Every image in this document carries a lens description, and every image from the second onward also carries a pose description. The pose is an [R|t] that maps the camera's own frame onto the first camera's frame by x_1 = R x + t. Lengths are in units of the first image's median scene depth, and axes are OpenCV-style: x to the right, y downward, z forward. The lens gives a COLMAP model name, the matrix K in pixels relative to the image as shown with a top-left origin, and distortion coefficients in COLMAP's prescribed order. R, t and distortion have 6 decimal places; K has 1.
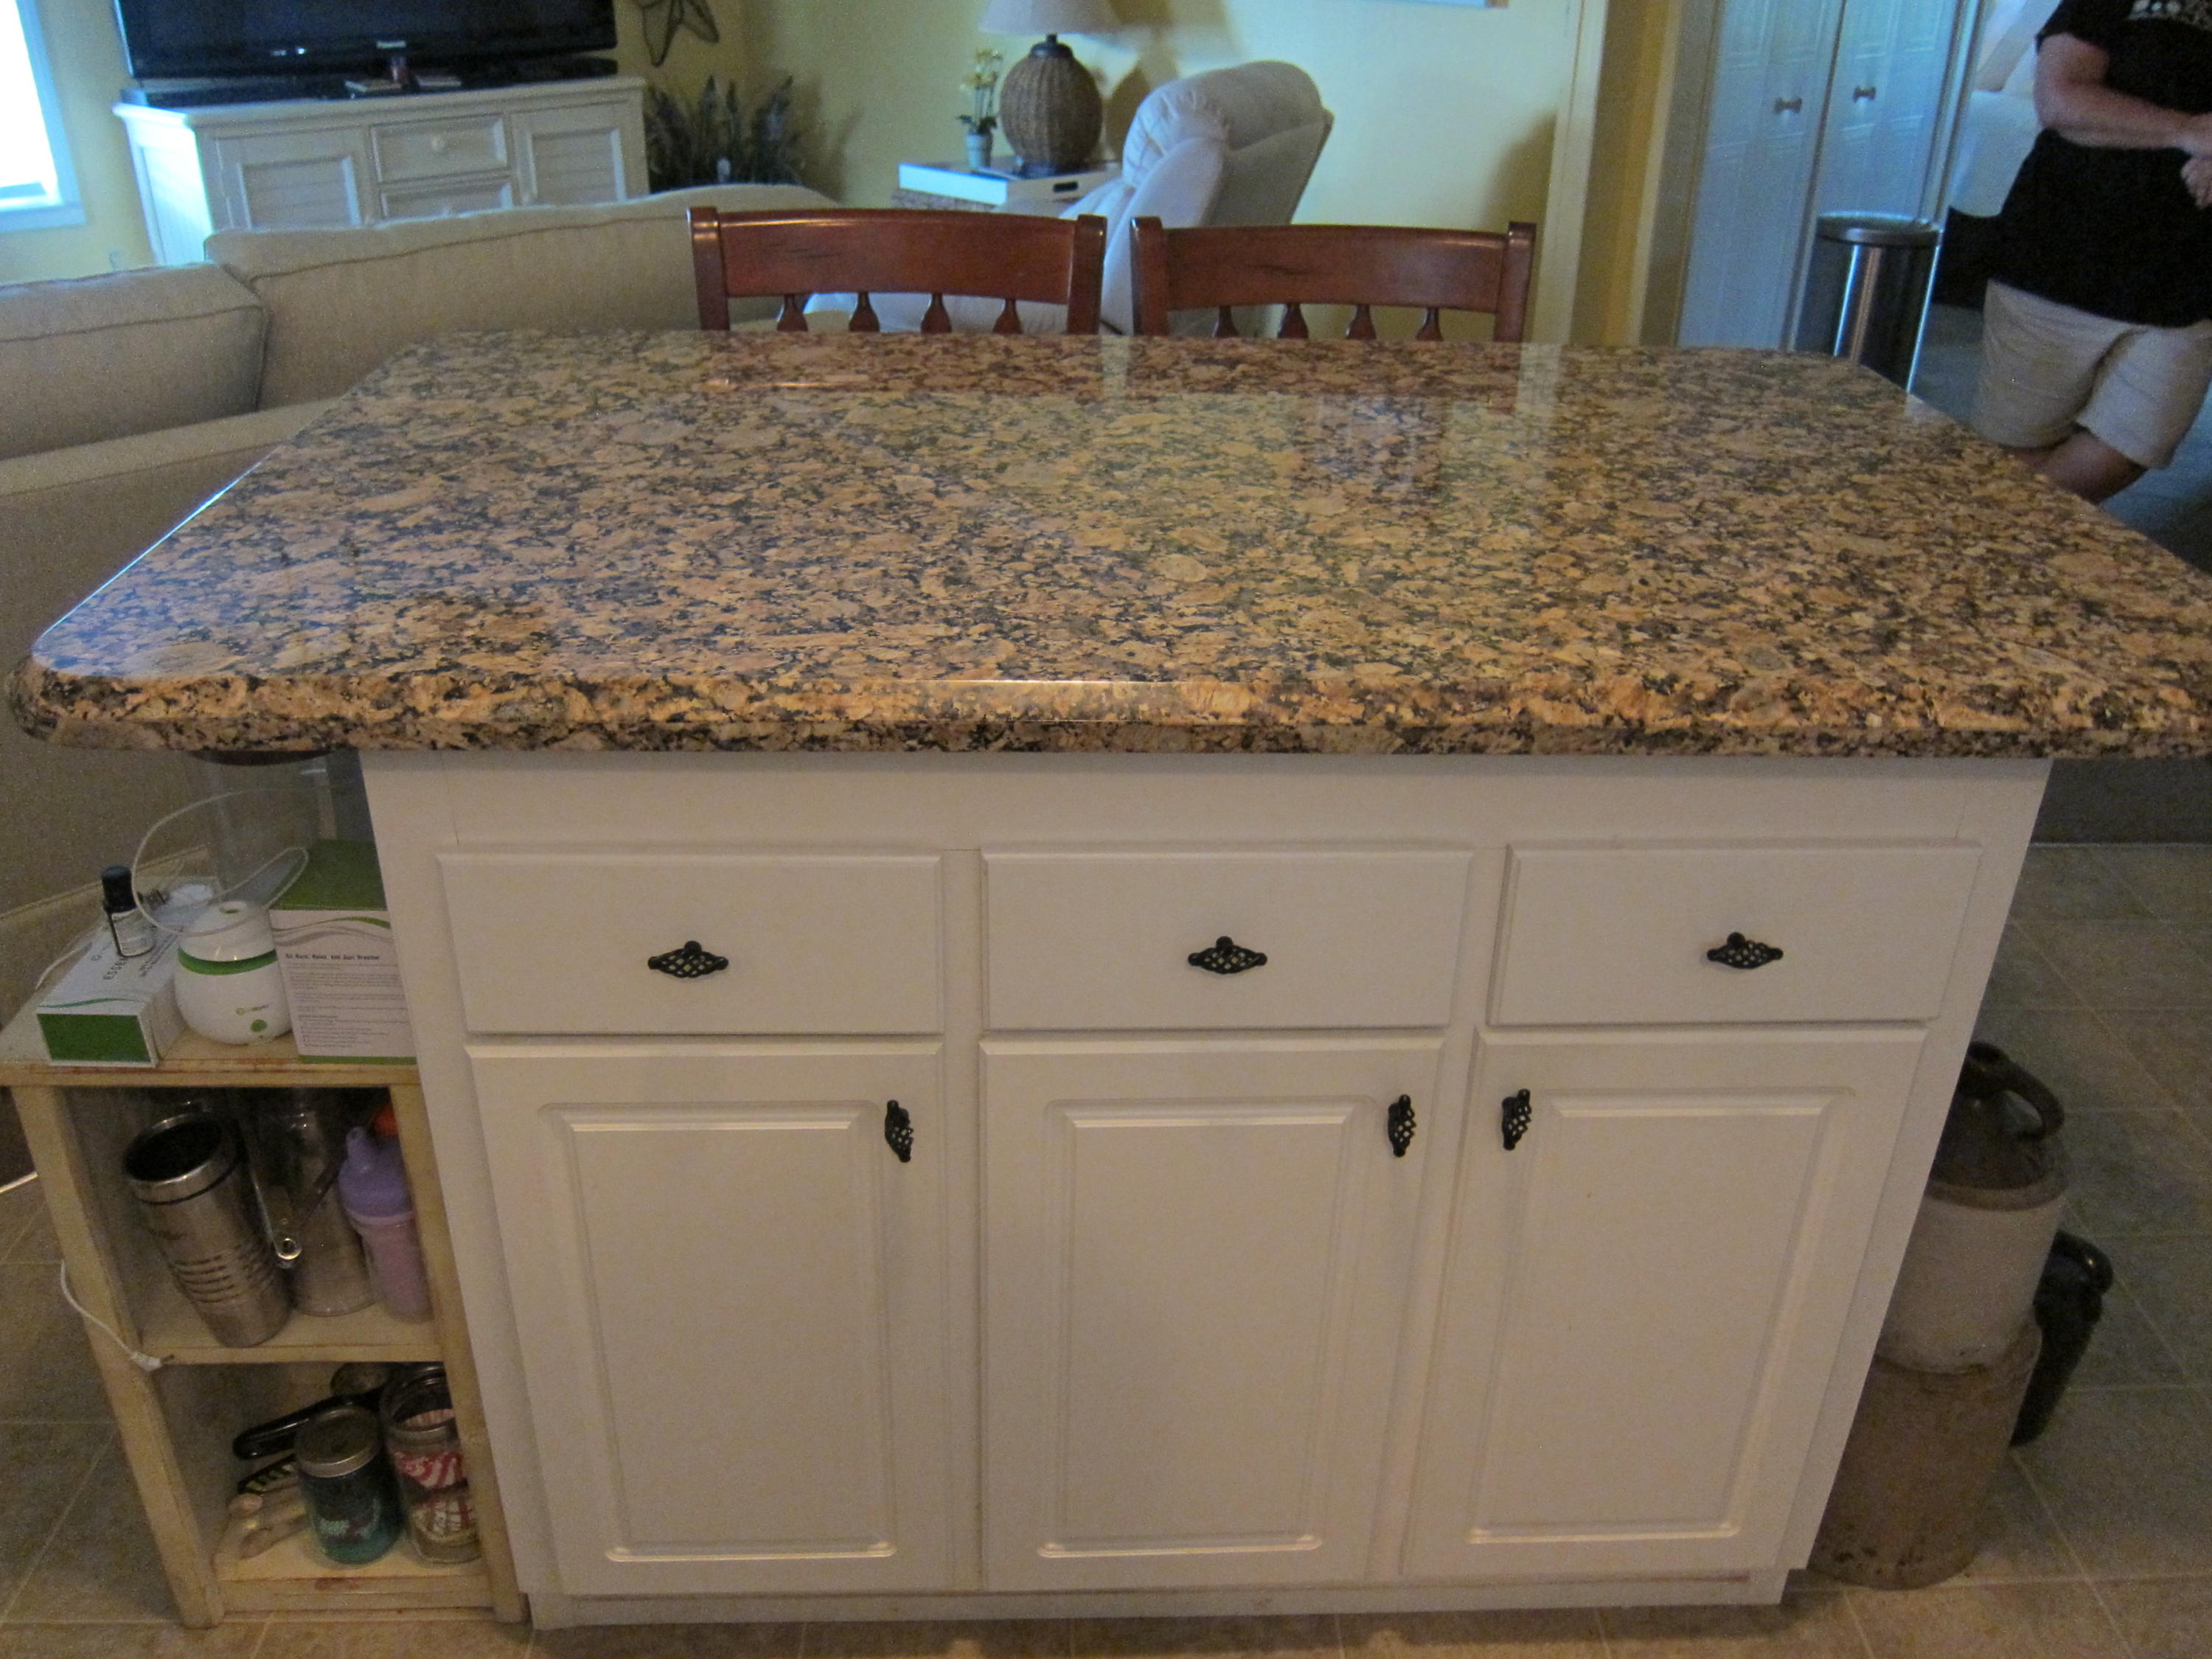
lens RADIAL K [[1845.2, 0, 1110.5], [0, 1845.2, 832.8], [0, 0, 1]] dist [-0.062857, 0.023352]
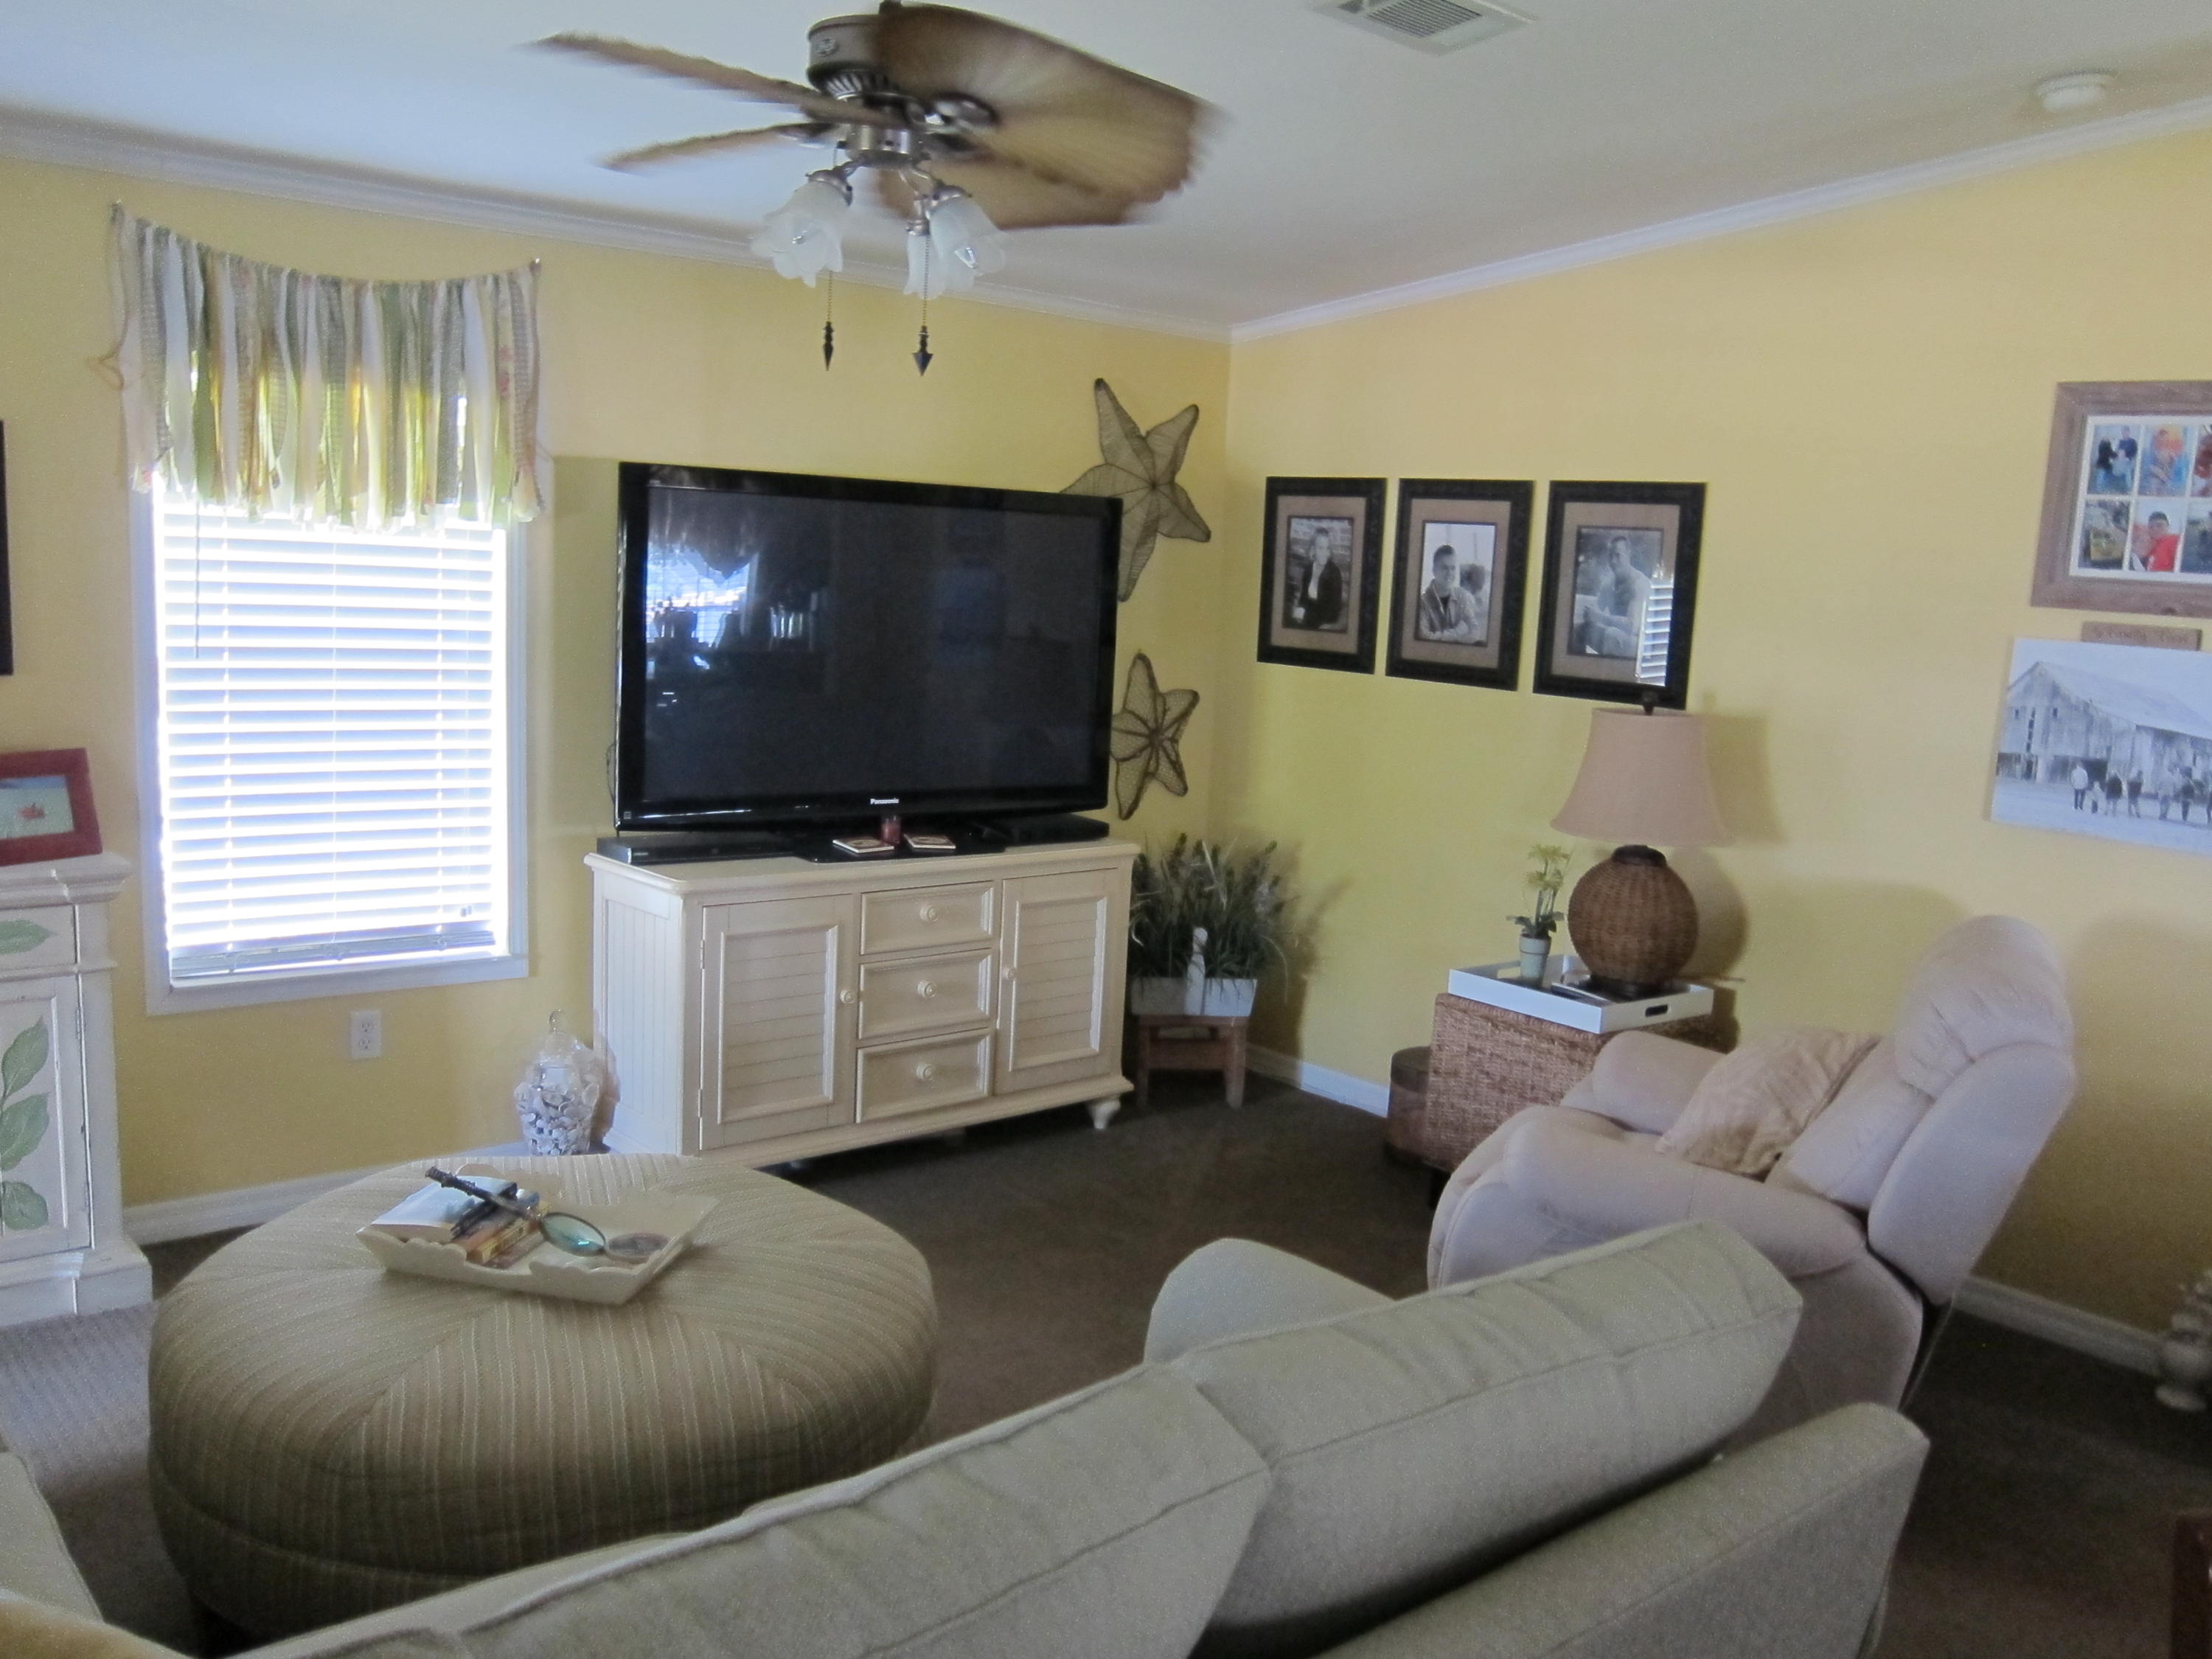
lens RADIAL K [[1845.2, 0, 1110.5], [0, 1845.2, 832.8], [0, 0, 1]] dist [-0.062857, 0.023352]
pose [[0.994162, 0.051343, -0.094903, -0.197526], [-0.079879, 0.941491, -0.327434, -0.128934], [0.072538, 0.333103, 0.940096, 0.149056]]
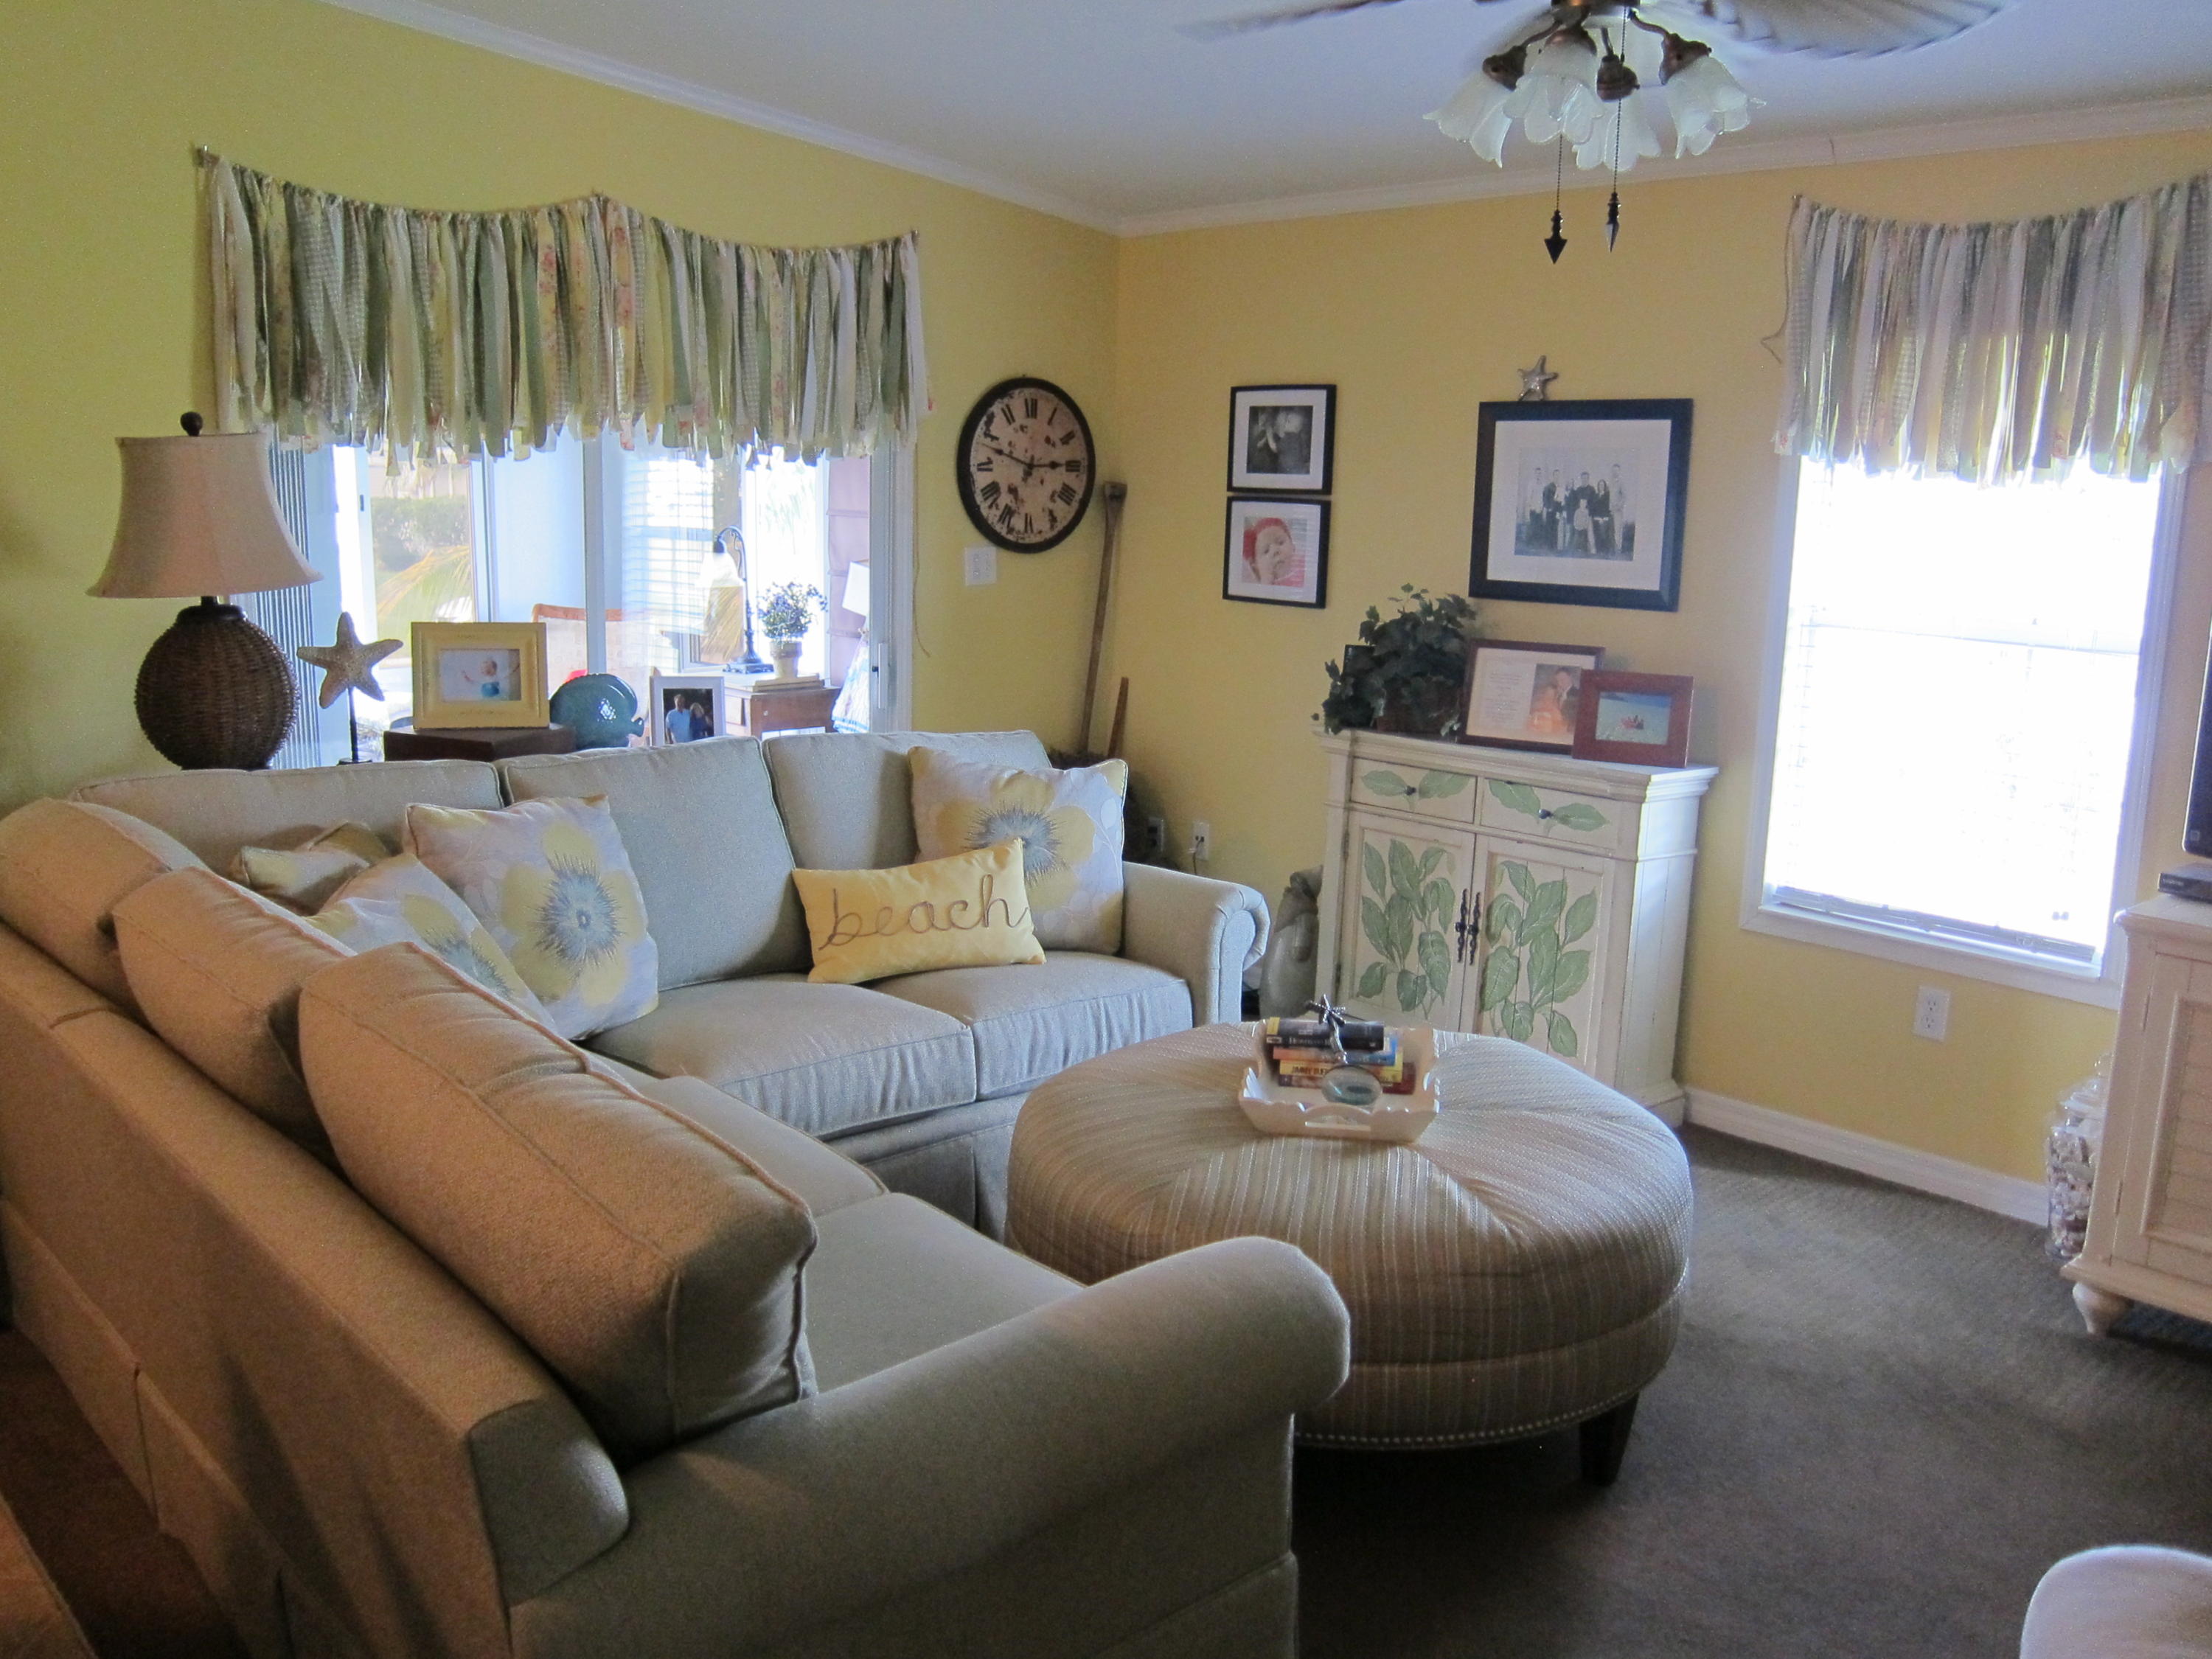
lens RADIAL K [[1859.0, 0, 1106.0], [0, 1859.0, 829.5], [0, 0, 1]] dist [-0.053759, 0.018425]
pose [[-0.067159, 0.171089, -0.982964, 0.189113], [-0.486990, 0.854244, 0.181958, -0.324508], [0.870822, 0.490914, 0.025948, 0.556796]]
